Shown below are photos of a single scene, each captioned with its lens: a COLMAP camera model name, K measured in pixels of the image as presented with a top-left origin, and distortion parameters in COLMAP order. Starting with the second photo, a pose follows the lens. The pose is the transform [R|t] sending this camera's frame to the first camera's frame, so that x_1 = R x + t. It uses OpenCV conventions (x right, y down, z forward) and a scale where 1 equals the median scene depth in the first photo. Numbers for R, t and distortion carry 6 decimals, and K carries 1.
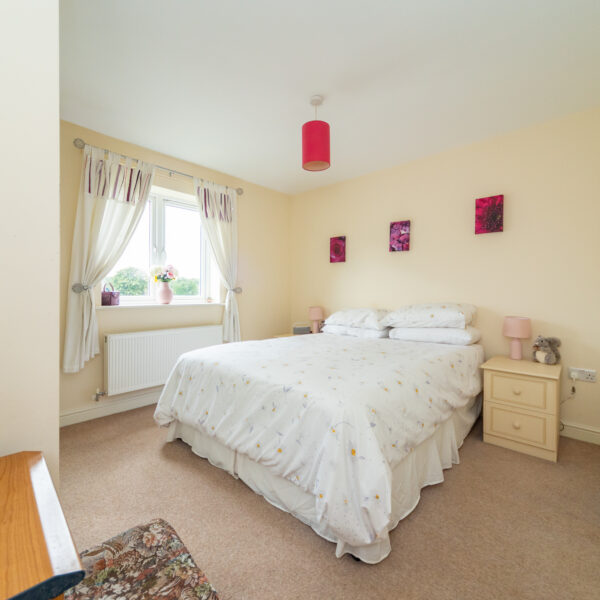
lens RADIAL K [[308.1, 0, 300.4], [0, 308.1, 297.9], [0, 0, 1]] dist [-0.000033, 0.000341]
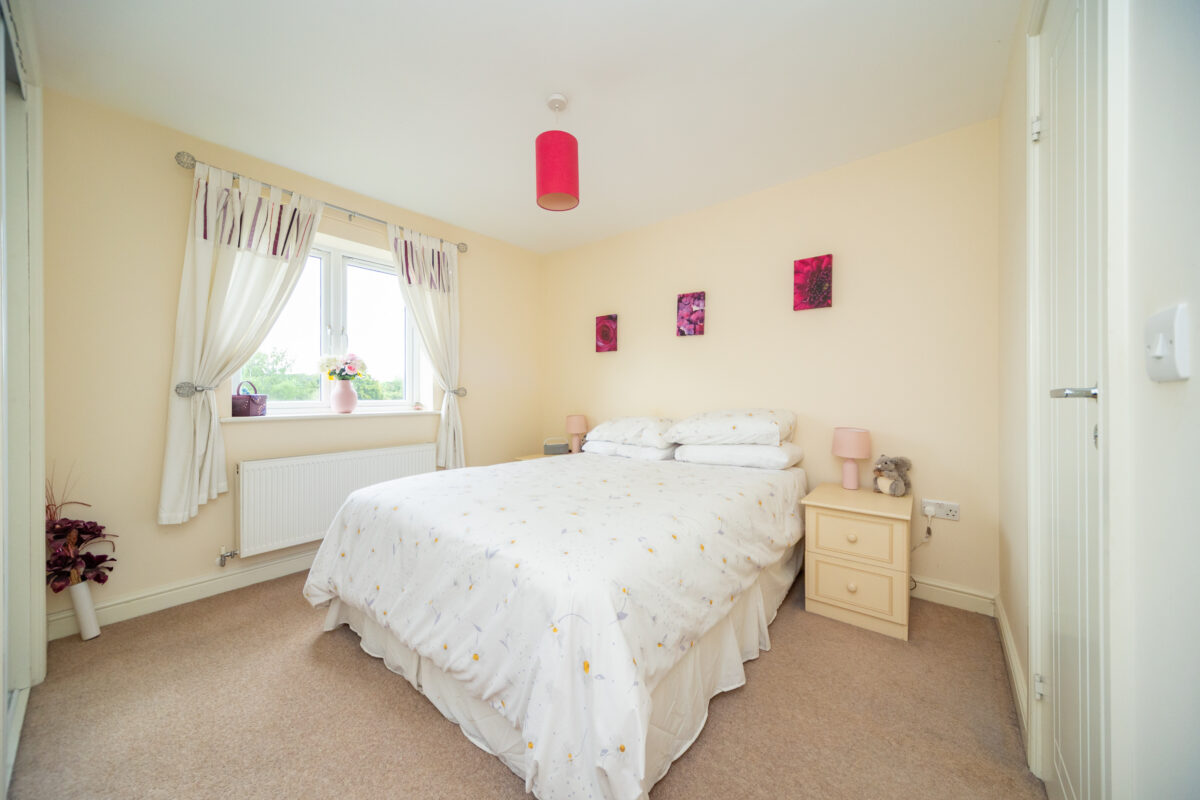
lens RADIAL K [[414.0, 0, 598.7], [0, 414.0, 403.5], [0, 0, 1]] dist [0.000452, -0.000003]
pose [[0.997743, -0.006270, 0.066859, 0.073094], [0.006073, 0.999977, 0.003141, -0.000724], [-0.066877, -0.002728, 0.997758, 0.107586]]
